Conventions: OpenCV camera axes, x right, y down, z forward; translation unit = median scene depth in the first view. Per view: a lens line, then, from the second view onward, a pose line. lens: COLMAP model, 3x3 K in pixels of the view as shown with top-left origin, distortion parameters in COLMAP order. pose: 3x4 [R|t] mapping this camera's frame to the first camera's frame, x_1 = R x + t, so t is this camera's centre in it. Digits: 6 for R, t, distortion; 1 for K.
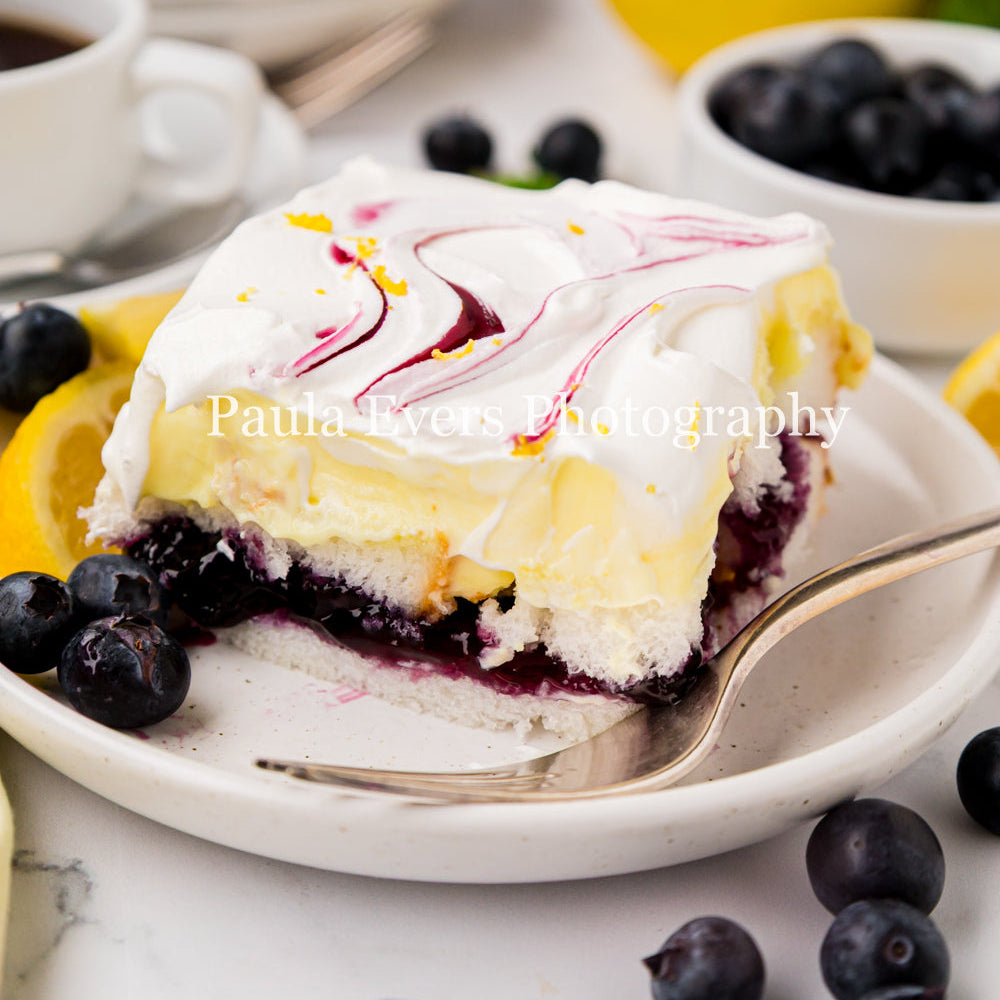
lens RADIAL K [[2811.8, 0, 513.3], [0, 2811.8, 465.2], [0, 0, 1]] dist [0.030279, -0.333944]
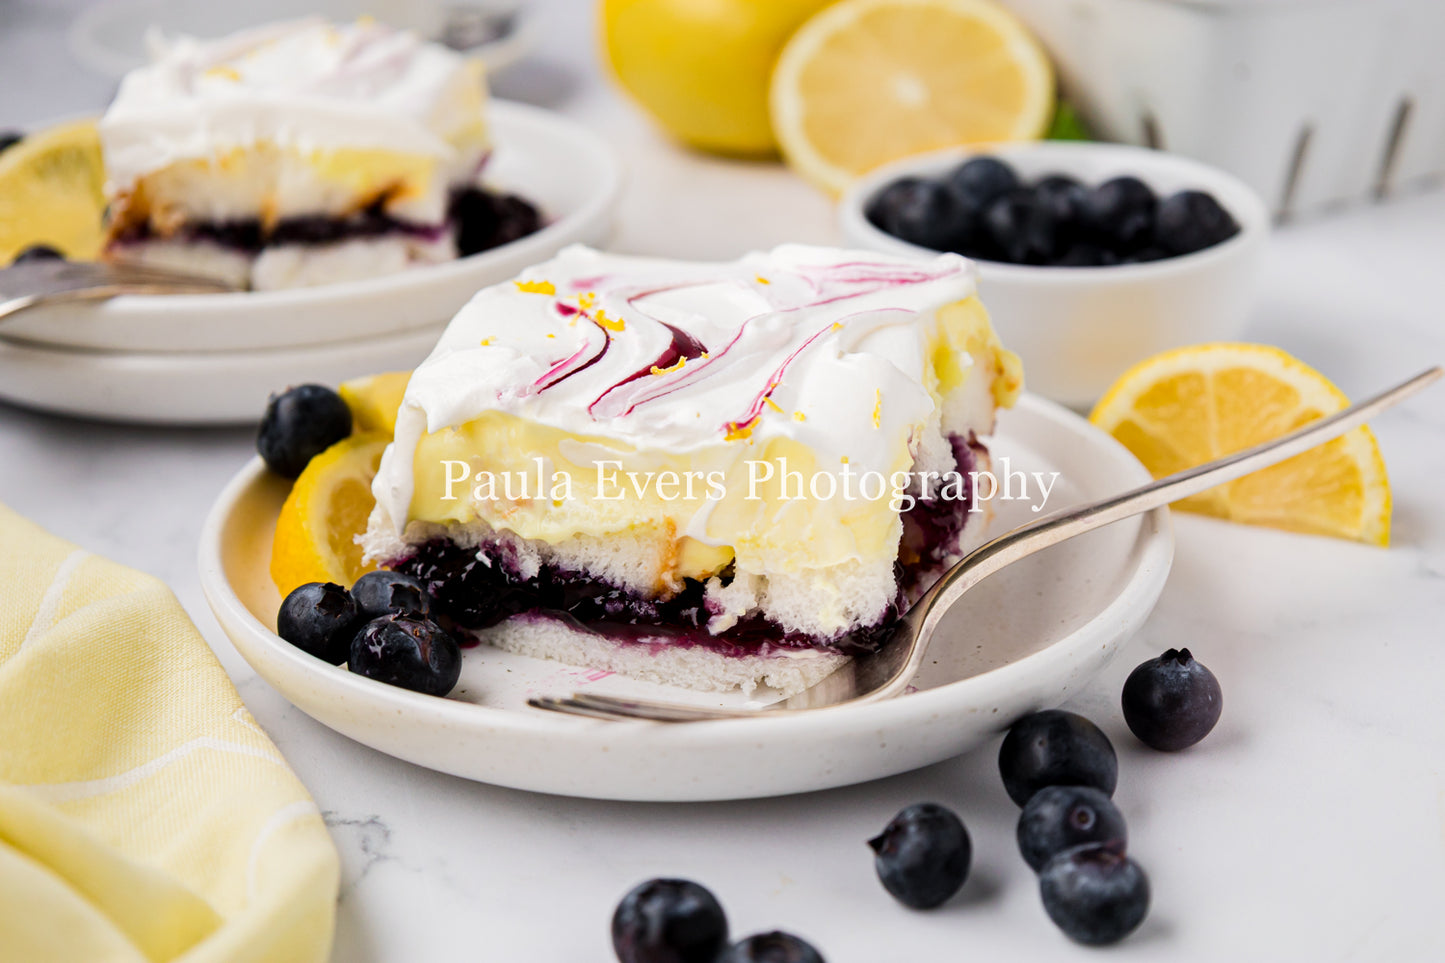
lens RADIAL K [[2716.0, 0, 746.0], [0, 2716.0, 516.1], [0, 0, 1]] dist [-0.011272, -0.005764]
pose [[0.997468, -0.066238, 0.025872, -0.022208], [0.068351, 0.993427, -0.091815, 0.126145], [-0.019621, 0.093351, 0.995440, -0.127246]]
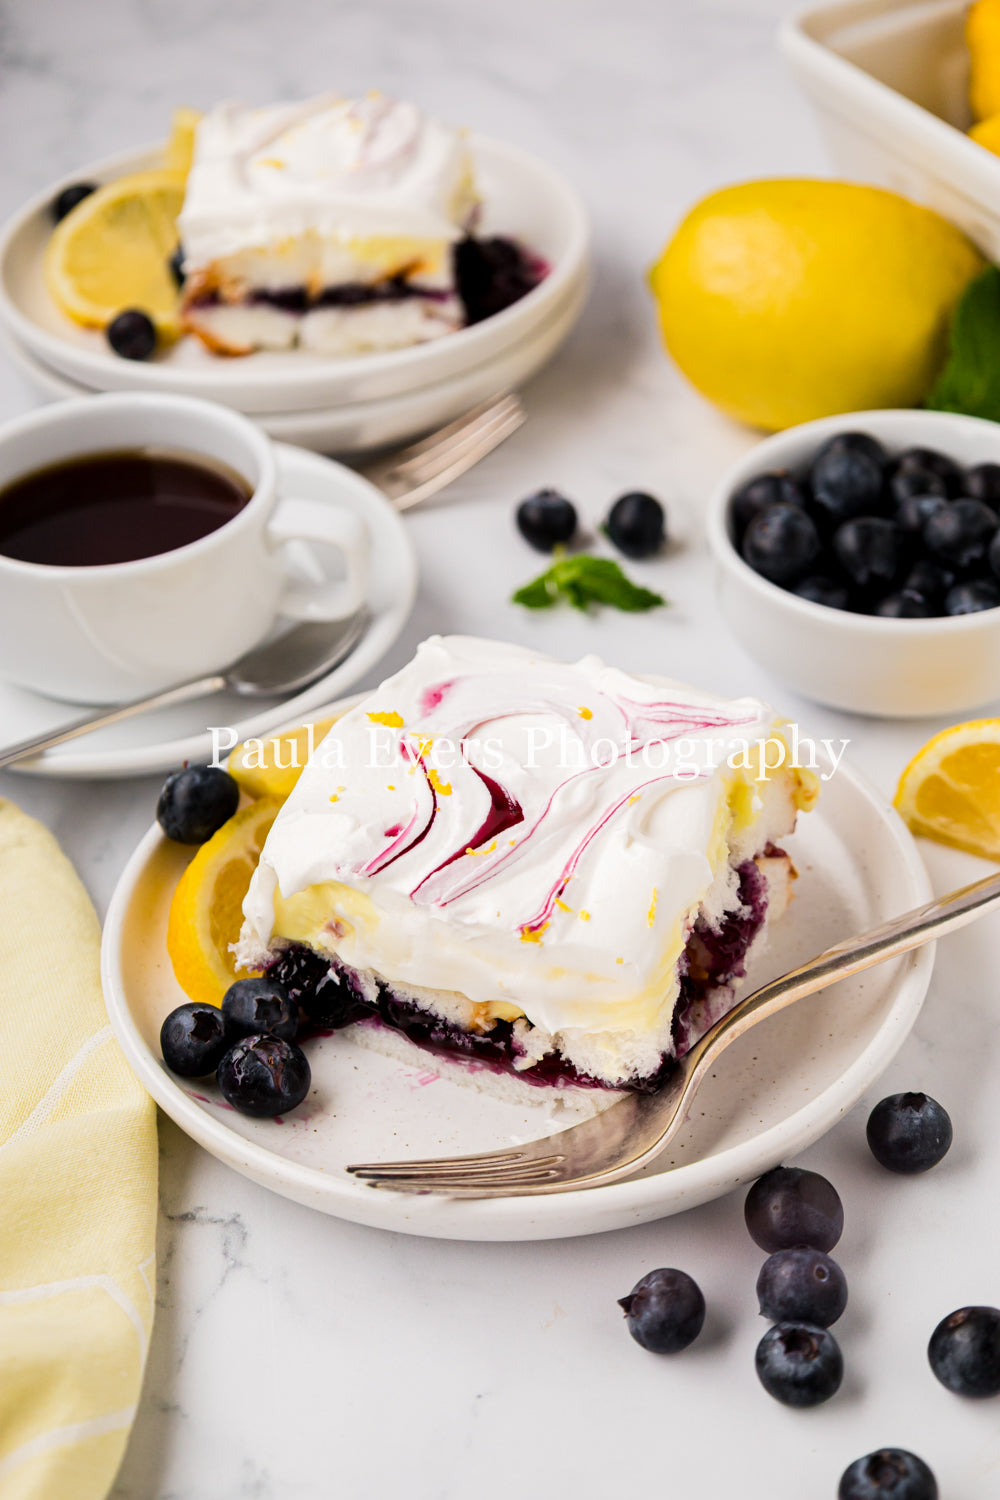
lens RADIAL K [[2819.4, 0, 500.0], [0, 2819.4, 750.0], [0, 0, 1]] dist [-0.011272, -0.005764]
pose [[0.992658, -0.036872, -0.115197, 0.145550], [0.053568, 0.987925, 0.145381, -0.283034], [0.108446, -0.150484, 0.982646, -0.341461]]
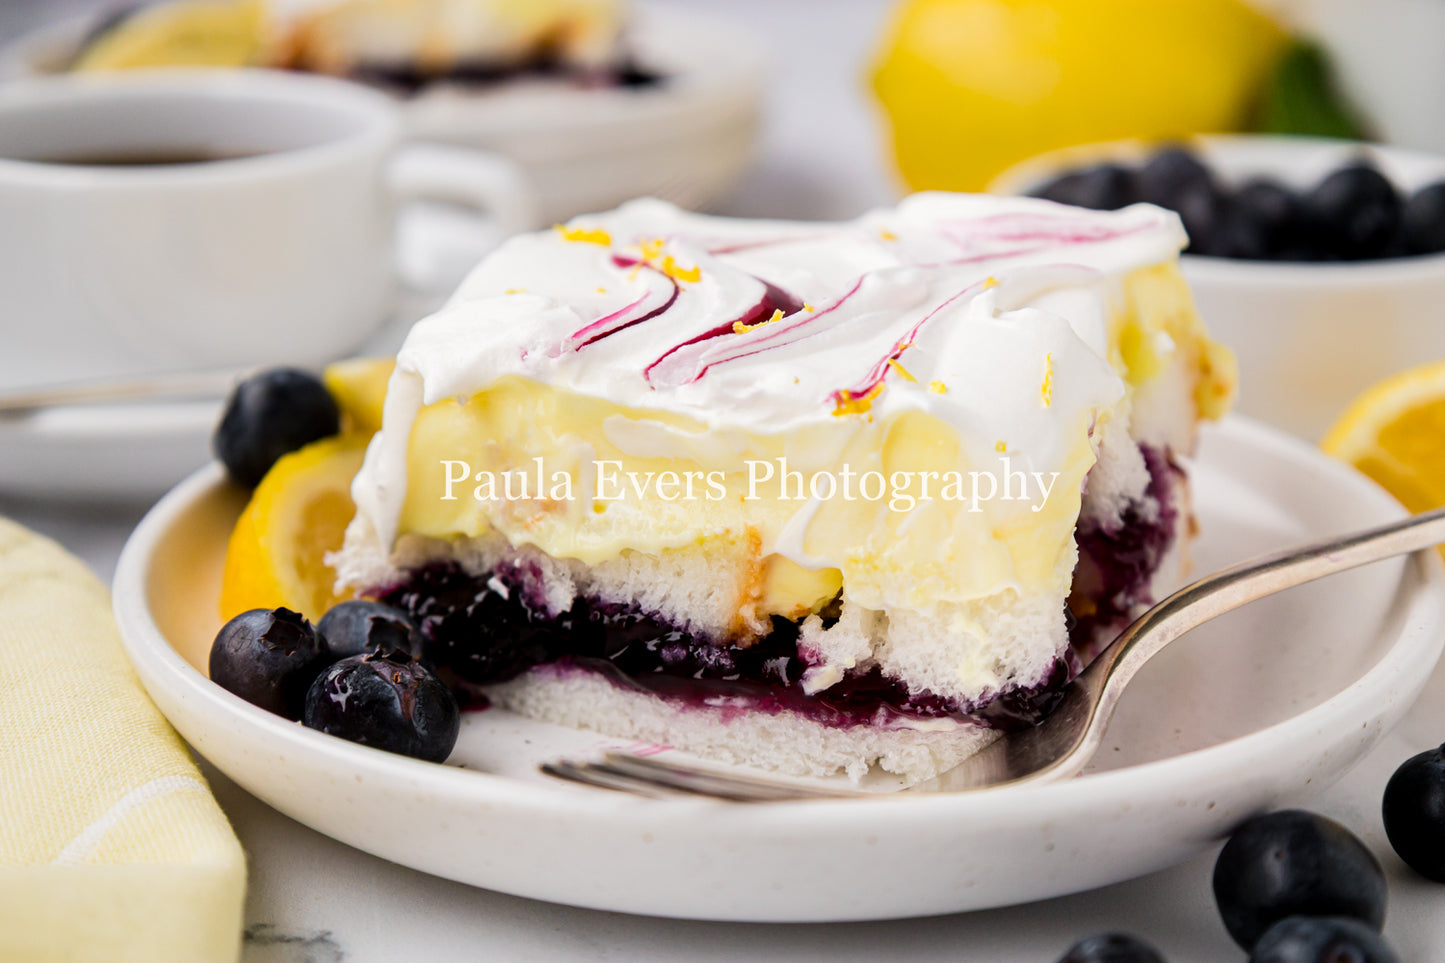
lens RADIAL K [[2780.7, 0, 726.3], [0, 2780.7, 514.5], [0, 0, 1]] dist [0.034778, 0.129653]
pose [[0.999145, -0.037606, -0.017164, -0.018355], [0.034292, 0.985885, -0.163873, 0.152262], [0.023084, 0.163144, 0.986332, 0.171026]]
